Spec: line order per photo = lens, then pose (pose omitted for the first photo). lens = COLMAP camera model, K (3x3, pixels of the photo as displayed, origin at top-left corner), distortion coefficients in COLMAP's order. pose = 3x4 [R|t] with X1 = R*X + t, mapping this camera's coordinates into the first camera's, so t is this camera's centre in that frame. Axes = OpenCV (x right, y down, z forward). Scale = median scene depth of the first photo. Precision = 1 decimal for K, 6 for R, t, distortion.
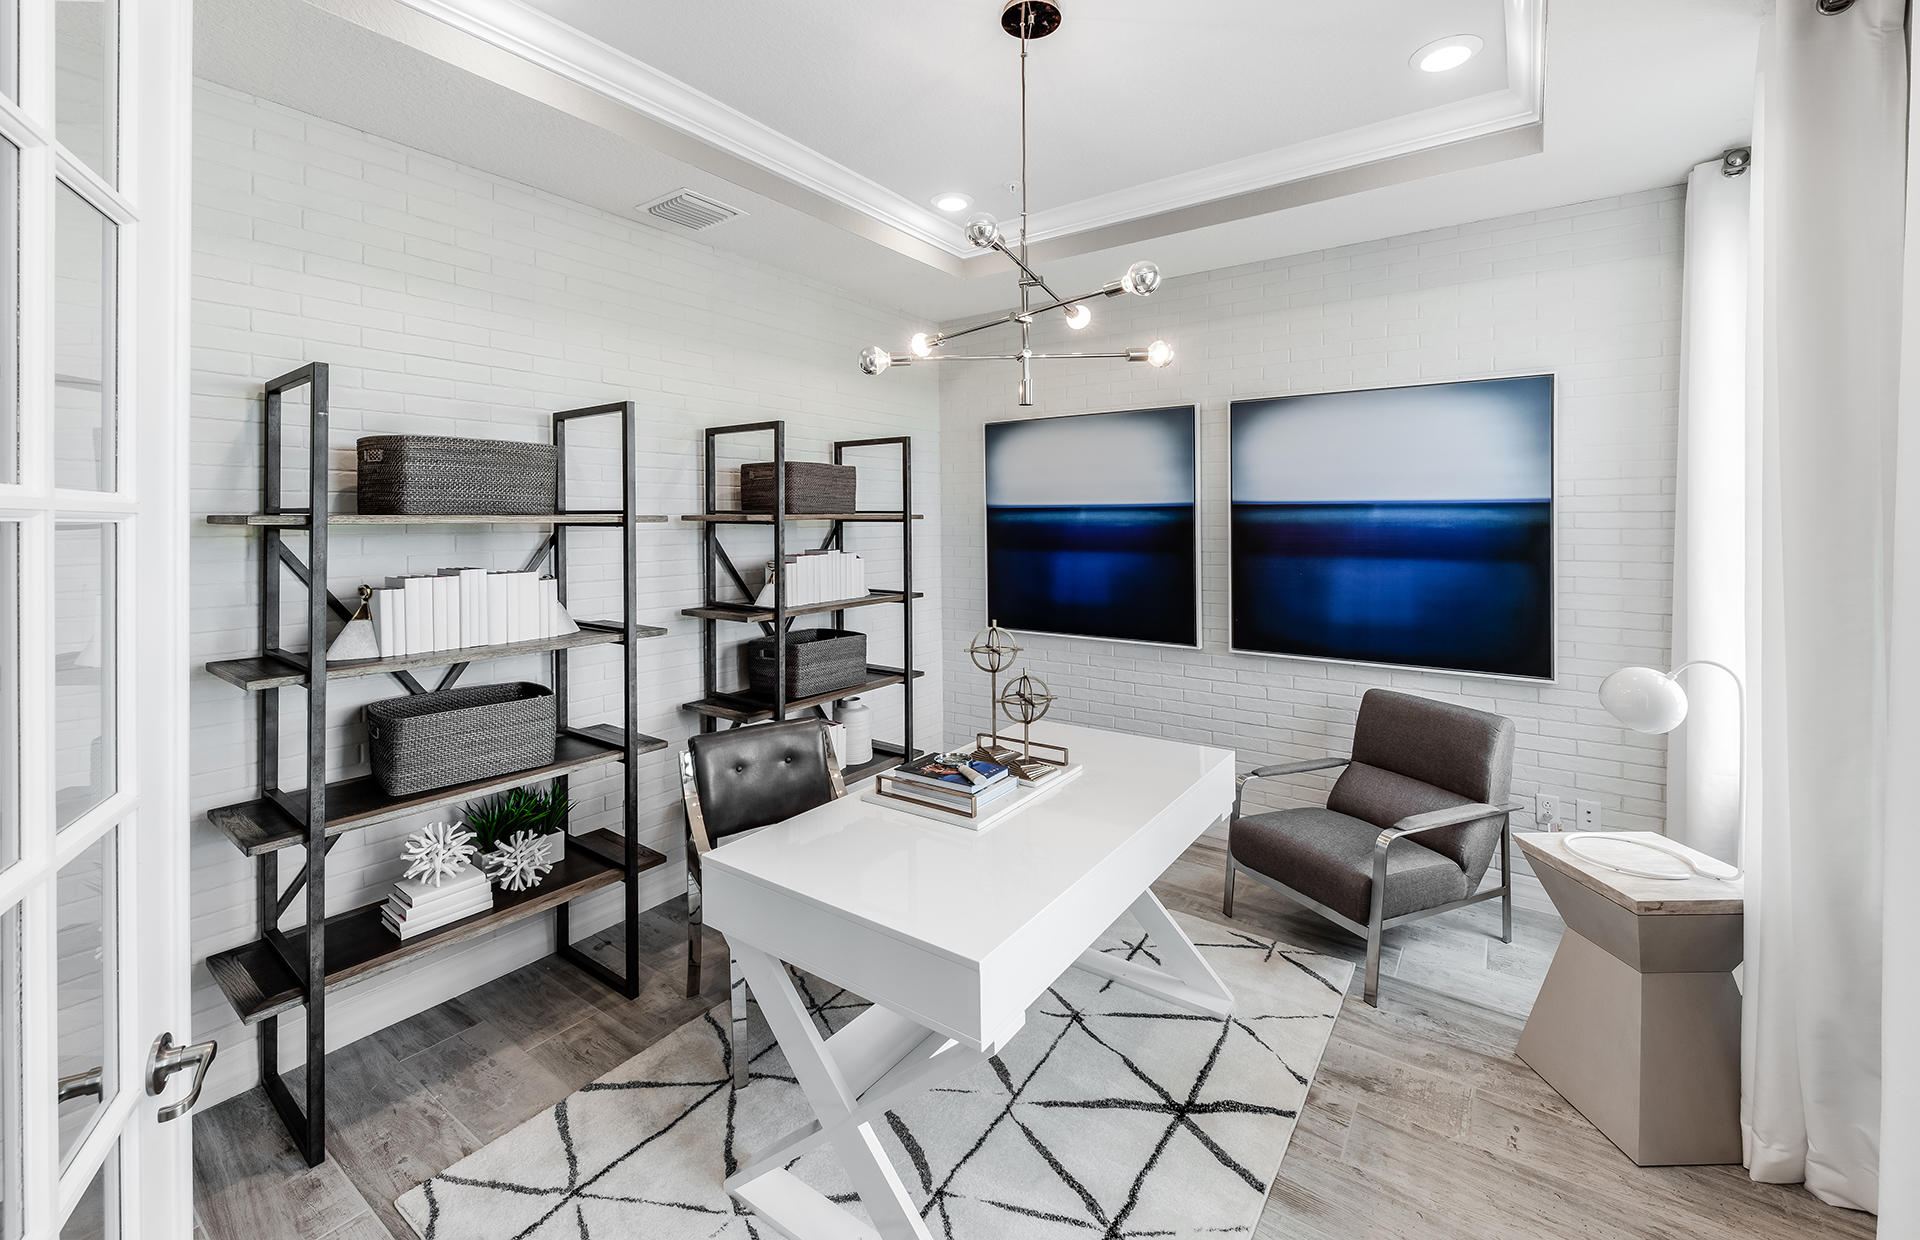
lens RADIAL K [[774.7, 0, 1005.4], [0, 774.7, 511.3], [0, 0, 1]] dist [0.000828, 0.000212]
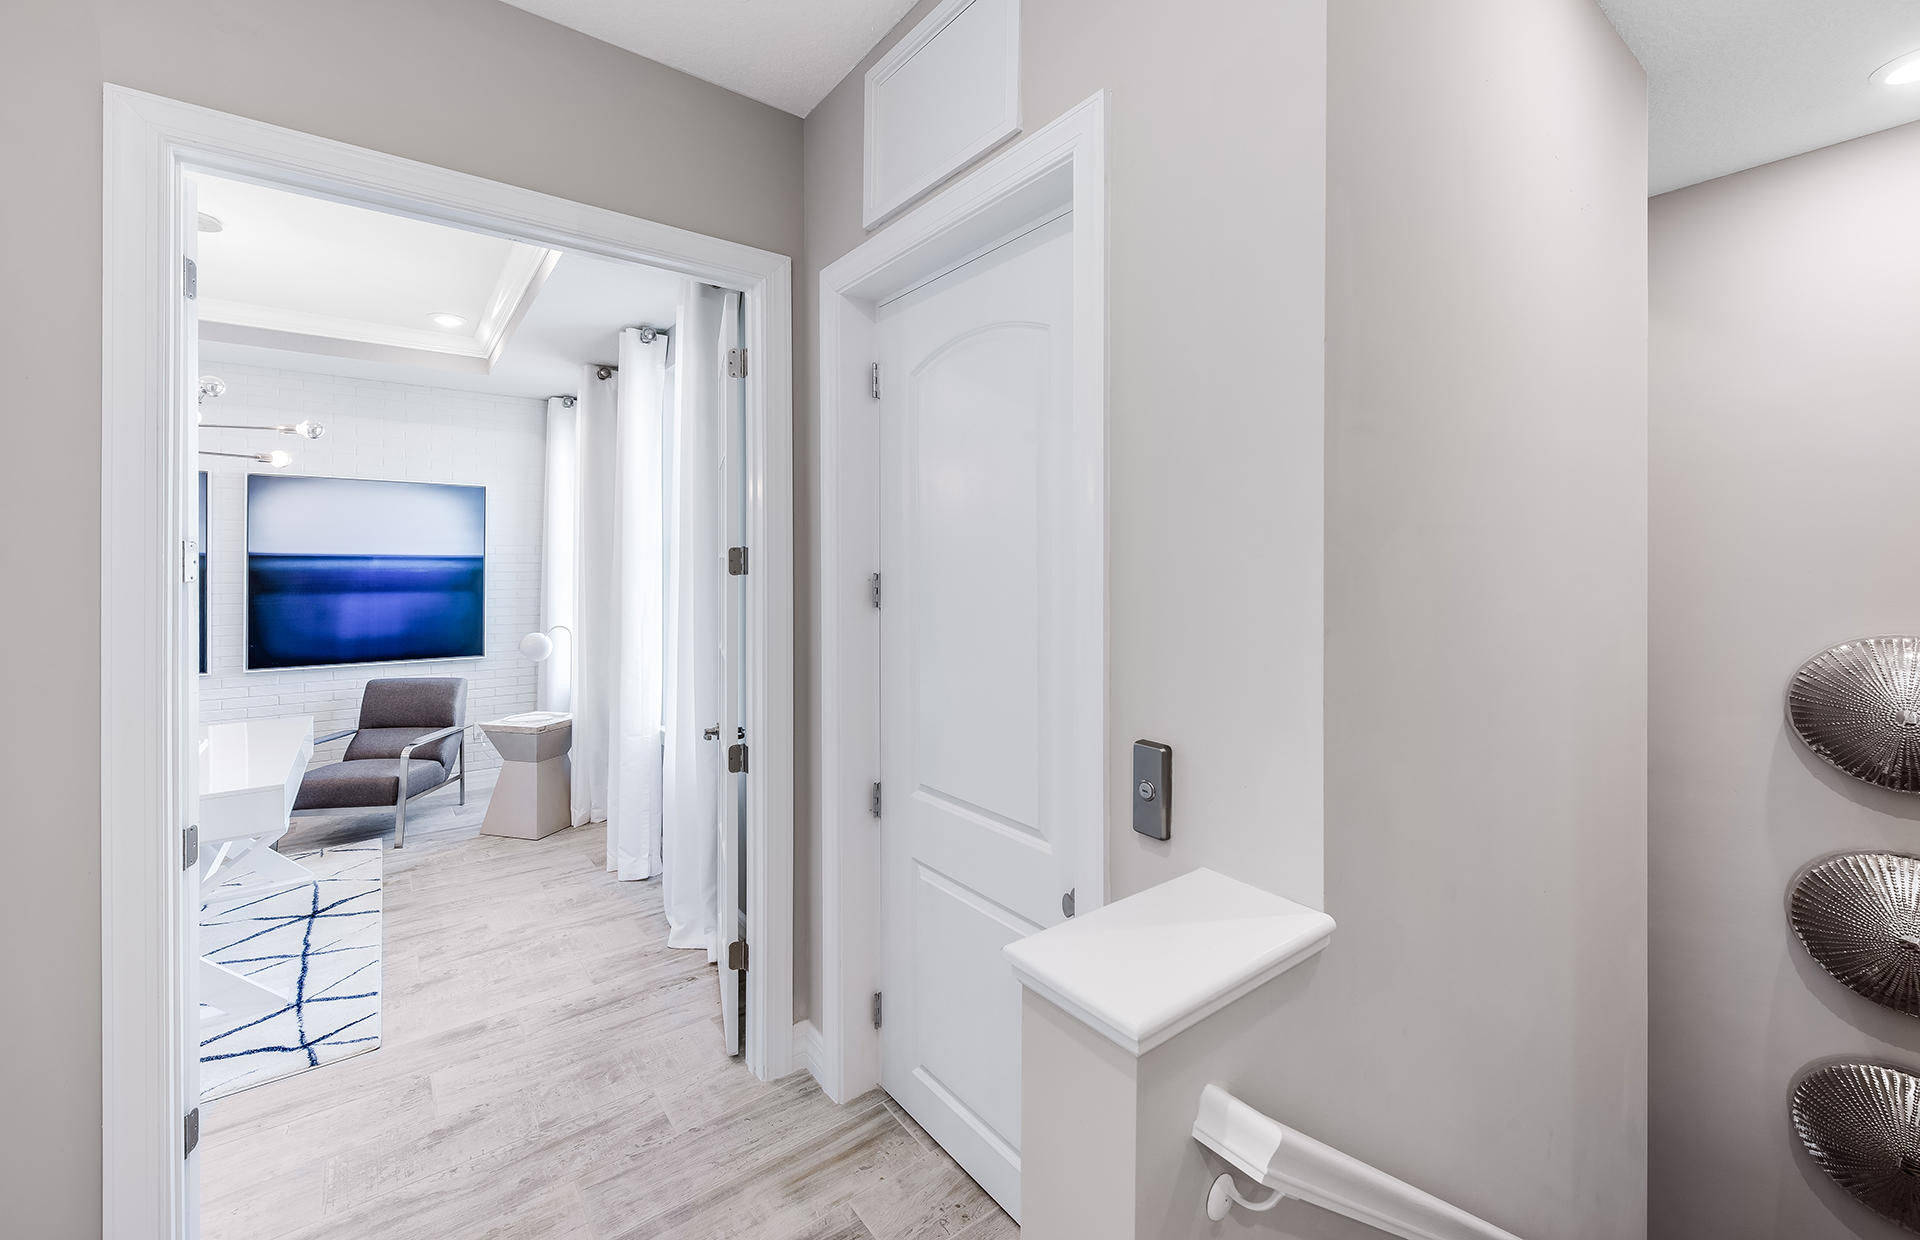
lens RADIAL K [[780.6, 0, 955.4], [0, 780.6, 565.2], [0, 0, 1]] dist [-0.000307, -0.018466]
pose [[0.323040, 0.006612, 0.946362, -0.688653], [-0.005498, 0.999972, -0.005109, 0.009898], [-0.946370, -0.003553, 0.323067, -0.654178]]
